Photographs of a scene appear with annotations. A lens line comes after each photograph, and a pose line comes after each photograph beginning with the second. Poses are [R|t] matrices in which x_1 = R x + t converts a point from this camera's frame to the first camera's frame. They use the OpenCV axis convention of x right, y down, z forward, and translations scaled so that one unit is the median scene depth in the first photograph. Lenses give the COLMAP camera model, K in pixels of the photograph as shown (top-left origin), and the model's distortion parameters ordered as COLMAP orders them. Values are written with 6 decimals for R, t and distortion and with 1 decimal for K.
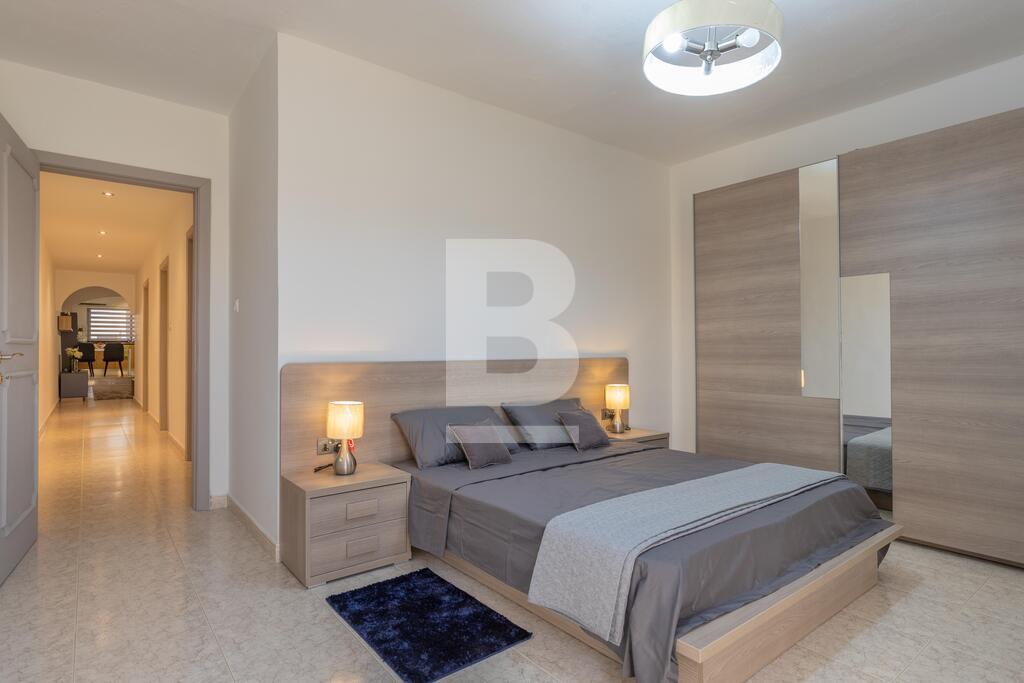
lens RADIAL K [[547.5, 0, 511.8], [0, 547.5, 343.5], [0, 0, 1]] dist [-0.026016, -0.000934]
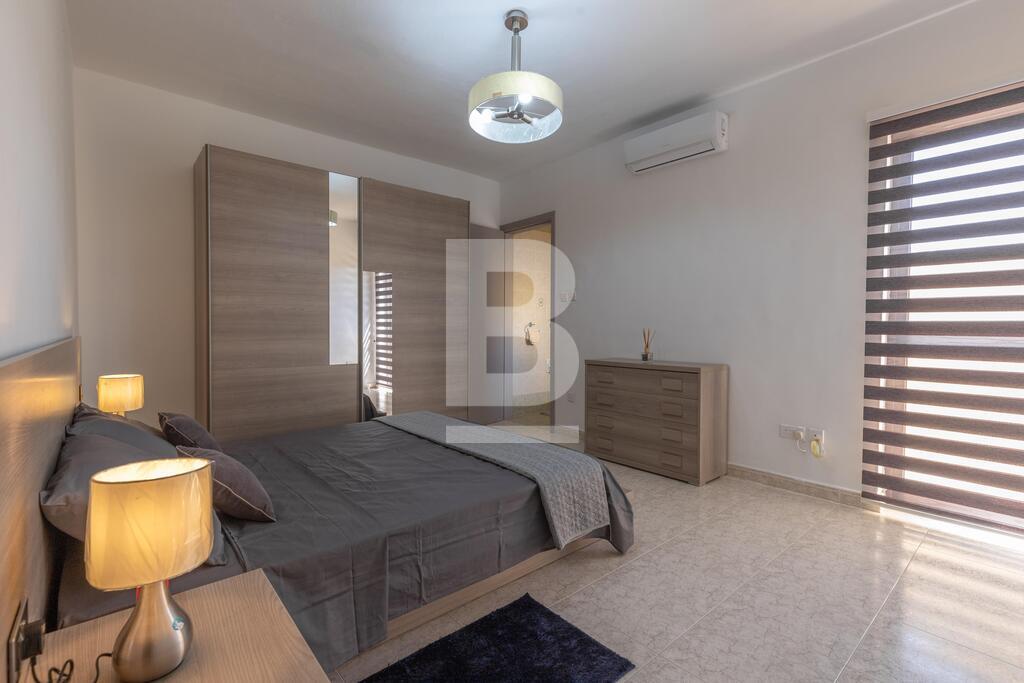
lens RADIAL K [[471.0, 0, 508.3], [0, 471.0, 340.0], [0, 0, 1]] dist [0.001018, 0.001089]
pose [[-0.064868, -0.021583, 0.997660, -0.583738], [-0.016976, 0.999645, 0.020522, 0.015060], [-0.997749, -0.015605, -0.065212, 0.746270]]
